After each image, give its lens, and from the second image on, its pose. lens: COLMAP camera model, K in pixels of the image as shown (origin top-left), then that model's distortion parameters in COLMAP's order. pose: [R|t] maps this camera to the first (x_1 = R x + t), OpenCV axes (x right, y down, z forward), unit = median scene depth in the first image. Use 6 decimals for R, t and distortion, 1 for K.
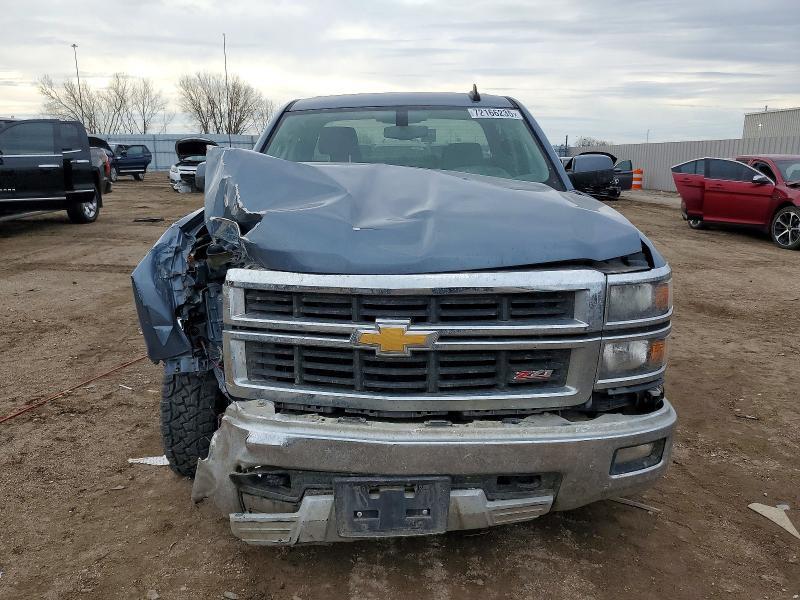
lens RADIAL K [[610.5, 0, 400.0], [0, 610.5, 300.0], [0, 0, 1]] dist [0.032390, -0.003276]
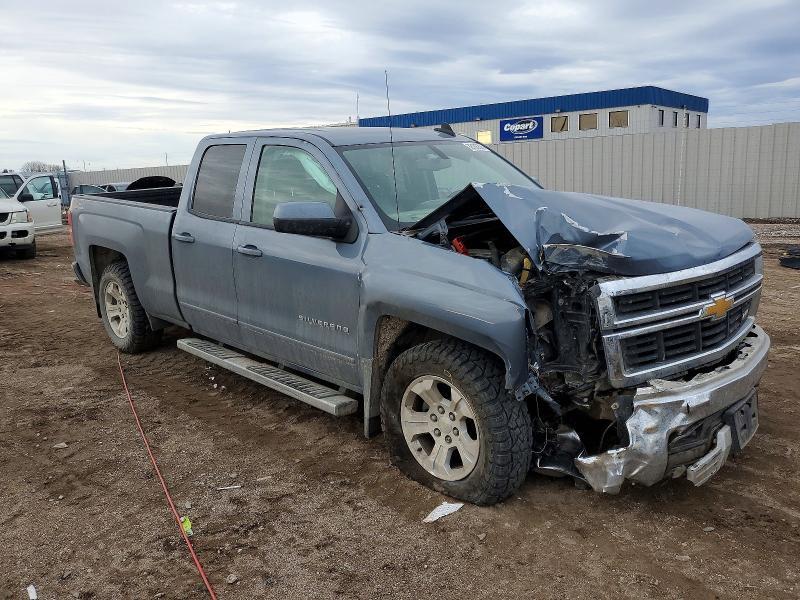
lens RADIAL K [[631.1, 0, 400.0], [0, 631.1, 300.0], [0, 0, 1]] dist [-0.009401, -0.003213]
pose [[0.697347, -0.178102, 0.694253, -1.510803], [0.205812, 0.977599, 0.044062, -0.164938], [-0.686549, 0.112159, 0.718381, 0.443596]]
